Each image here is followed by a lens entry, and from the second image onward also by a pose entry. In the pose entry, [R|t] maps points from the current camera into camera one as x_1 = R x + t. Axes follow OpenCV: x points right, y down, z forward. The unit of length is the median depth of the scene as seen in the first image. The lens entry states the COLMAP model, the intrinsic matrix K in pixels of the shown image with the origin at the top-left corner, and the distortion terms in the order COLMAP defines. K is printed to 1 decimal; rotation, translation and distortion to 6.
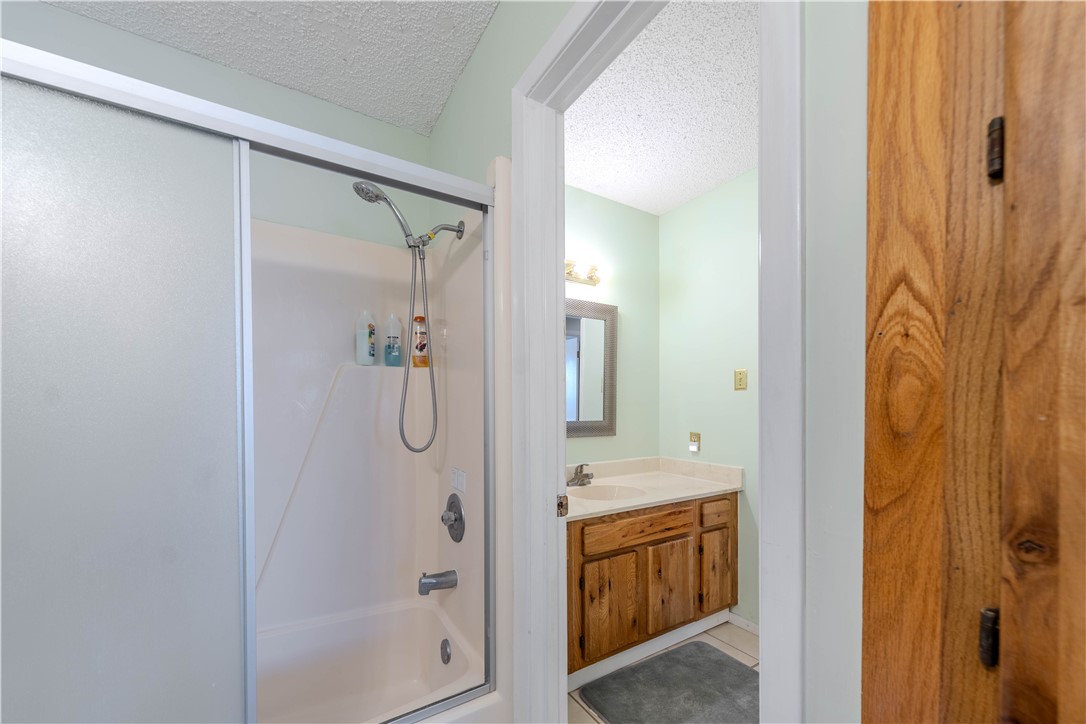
lens RADIAL K [[401.0, 0, 515.0], [0, 401.0, 410.3], [0, 0, 1]] dist [0.002082, -0.000004]
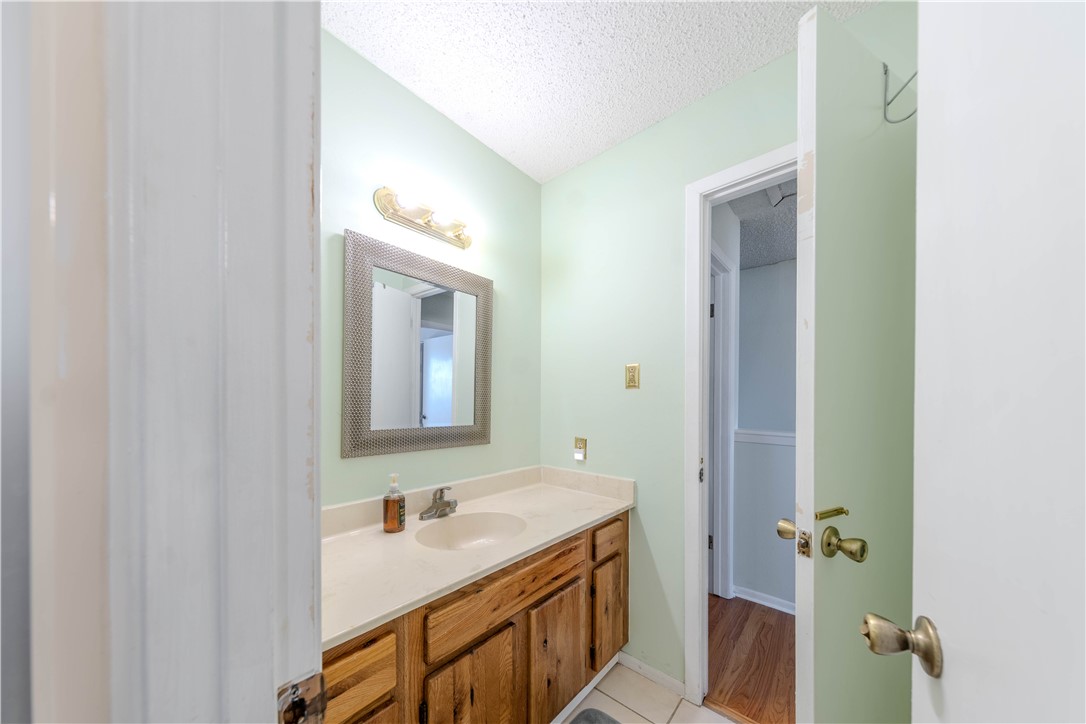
lens RADIAL K [[354.7, 0, 523.4], [0, 354.7, 405.6], [0, 0, 1]] dist [-0.000149, -0.000006]
pose [[0.950929, 0.005297, 0.309363, 0.116743], [-0.004074, 0.999981, -0.004601, -0.011019], [-0.309381, 0.003115, 0.950933, 0.378054]]
